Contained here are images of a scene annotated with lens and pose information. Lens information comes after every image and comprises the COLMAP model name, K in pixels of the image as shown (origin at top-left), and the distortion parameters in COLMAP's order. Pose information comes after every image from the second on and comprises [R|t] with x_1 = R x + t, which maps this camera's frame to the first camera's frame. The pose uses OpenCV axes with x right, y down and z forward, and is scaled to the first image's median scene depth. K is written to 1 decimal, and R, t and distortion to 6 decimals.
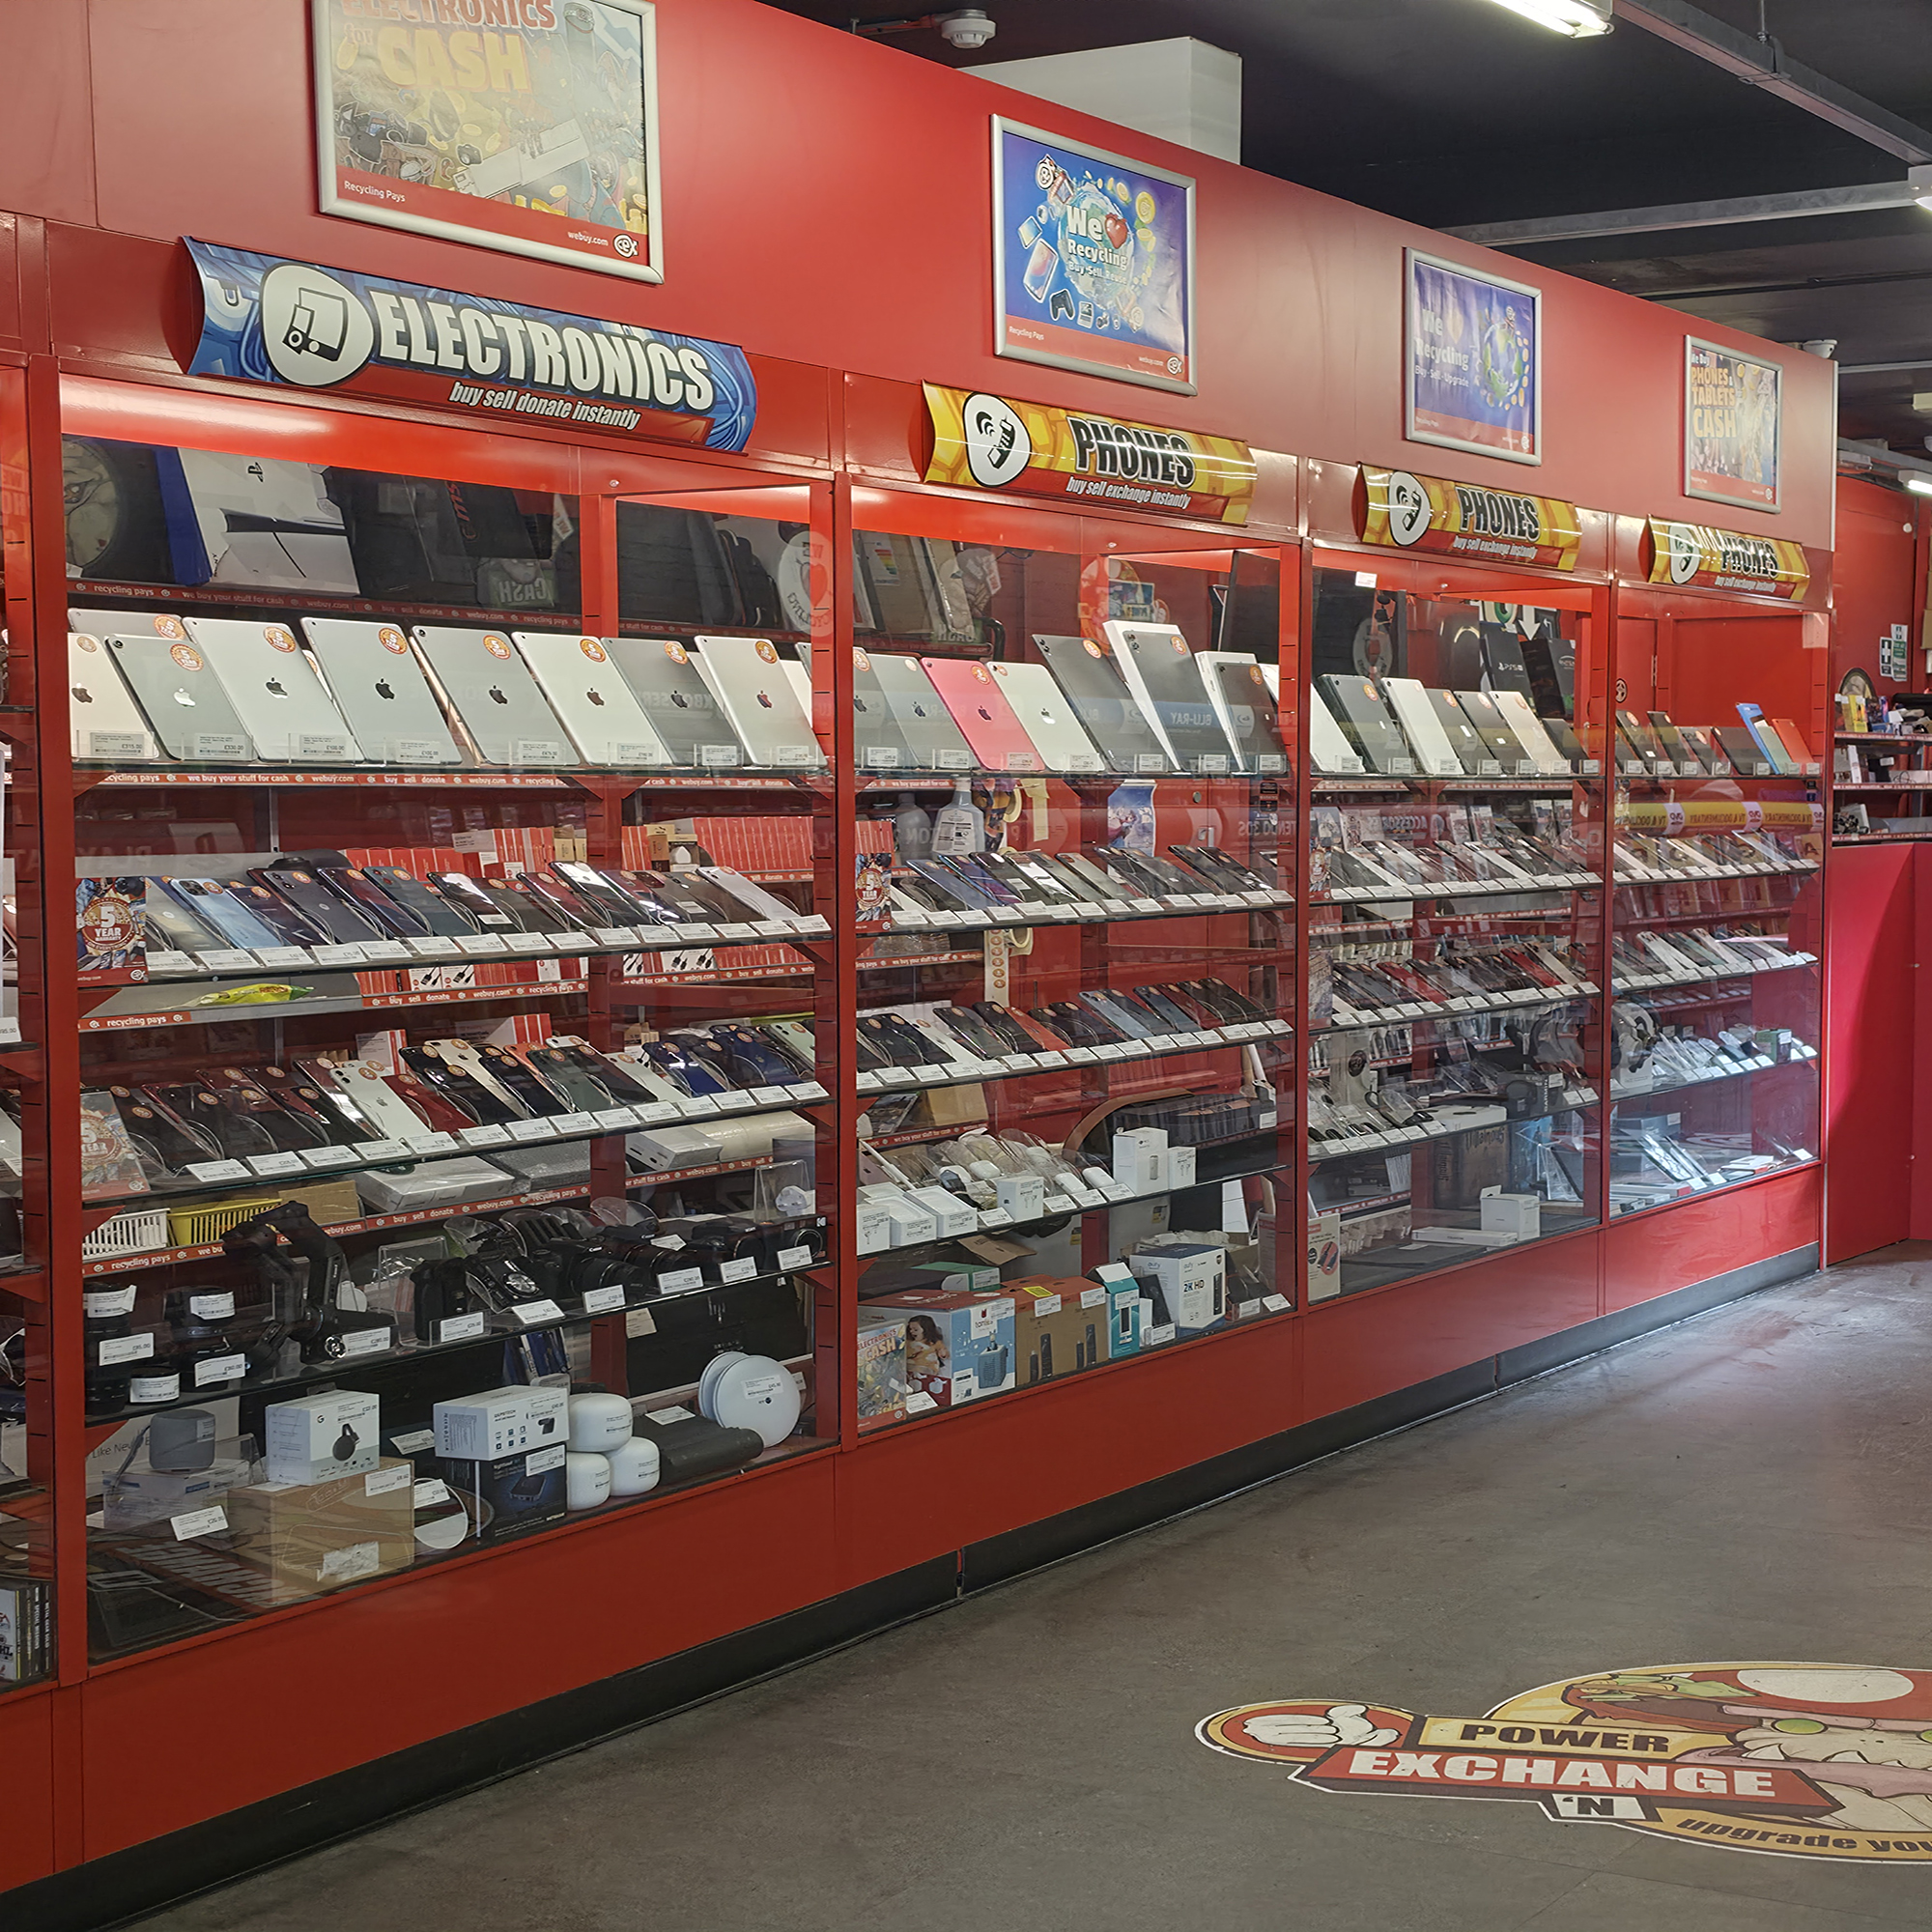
lens RADIAL K [[3557.8, 0, 930.3], [0, 3557.8, 1092.8], [0, 0, 1]] dist [0.145691, 0.000000]
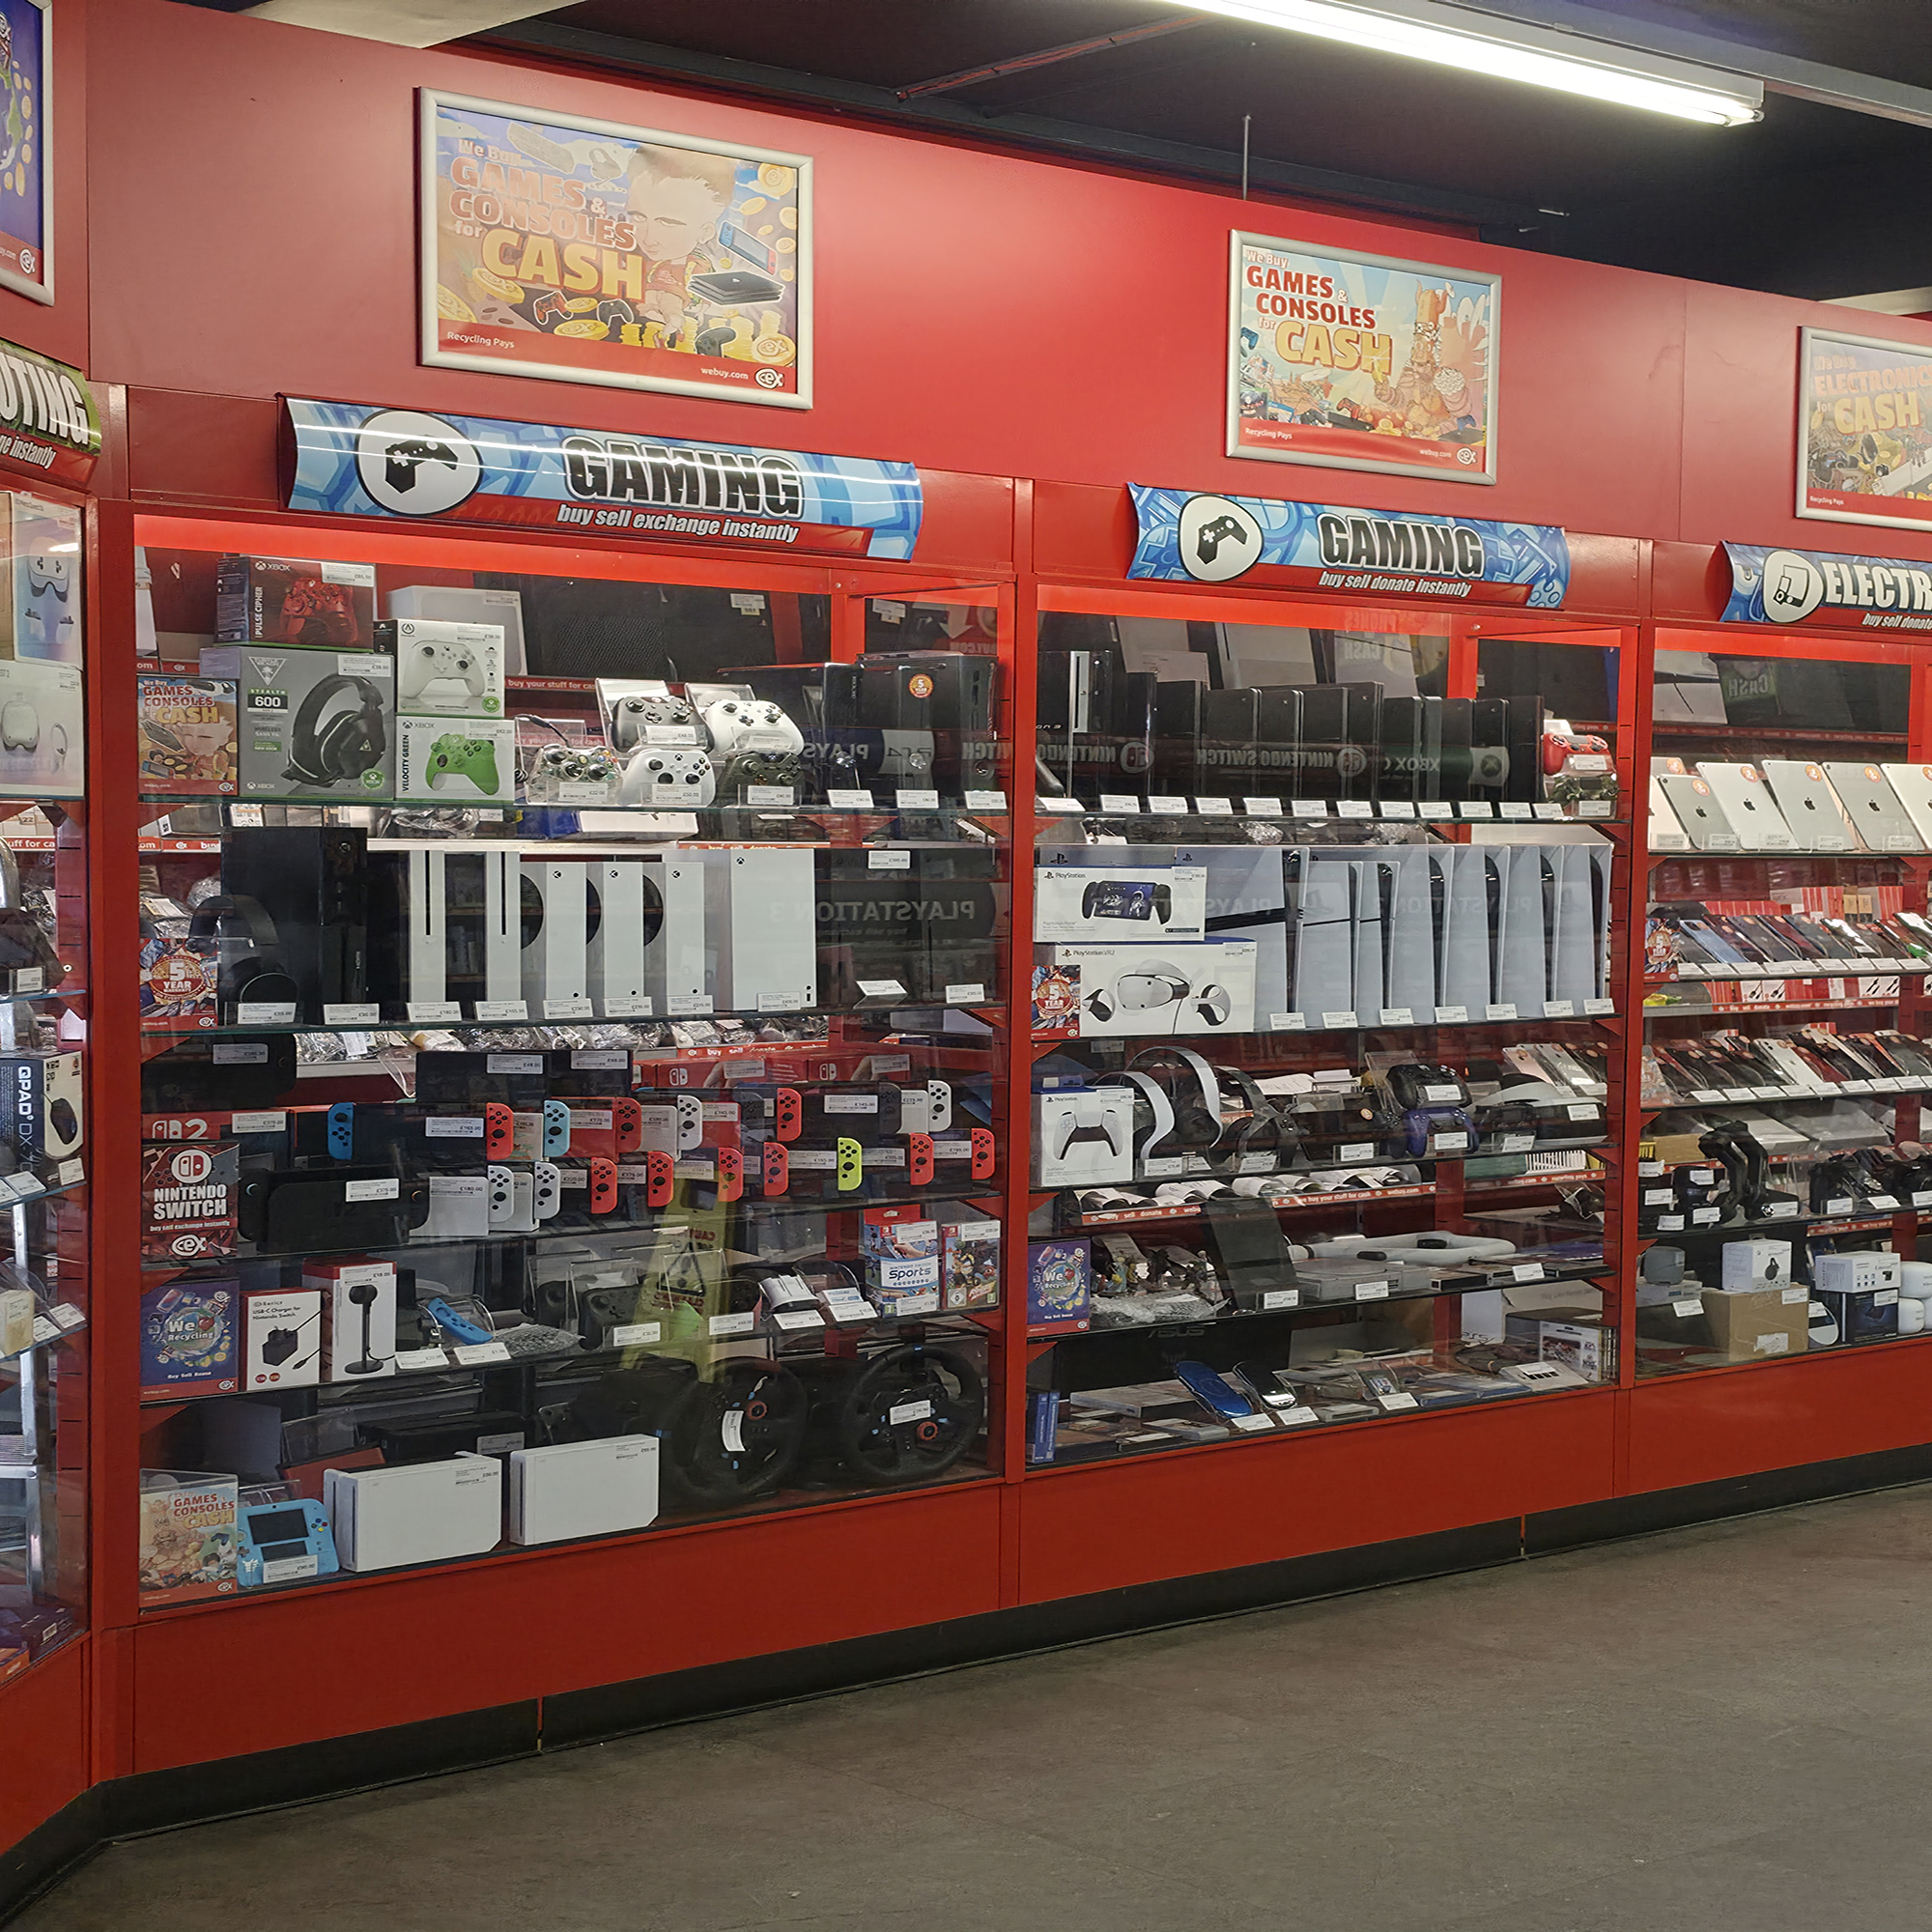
lens RADIAL K [[3557.8, 0, 995.4], [0, 3557.8, 1111.6], [0, 0, 1]] dist [0.145691, 0.000000]
pose [[0.960522, 0.036559, -0.275791, -0.054801], [-0.038570, 0.999254, -0.001869, 0.041947], [0.275517, 0.012432, 0.961216, -0.644972]]
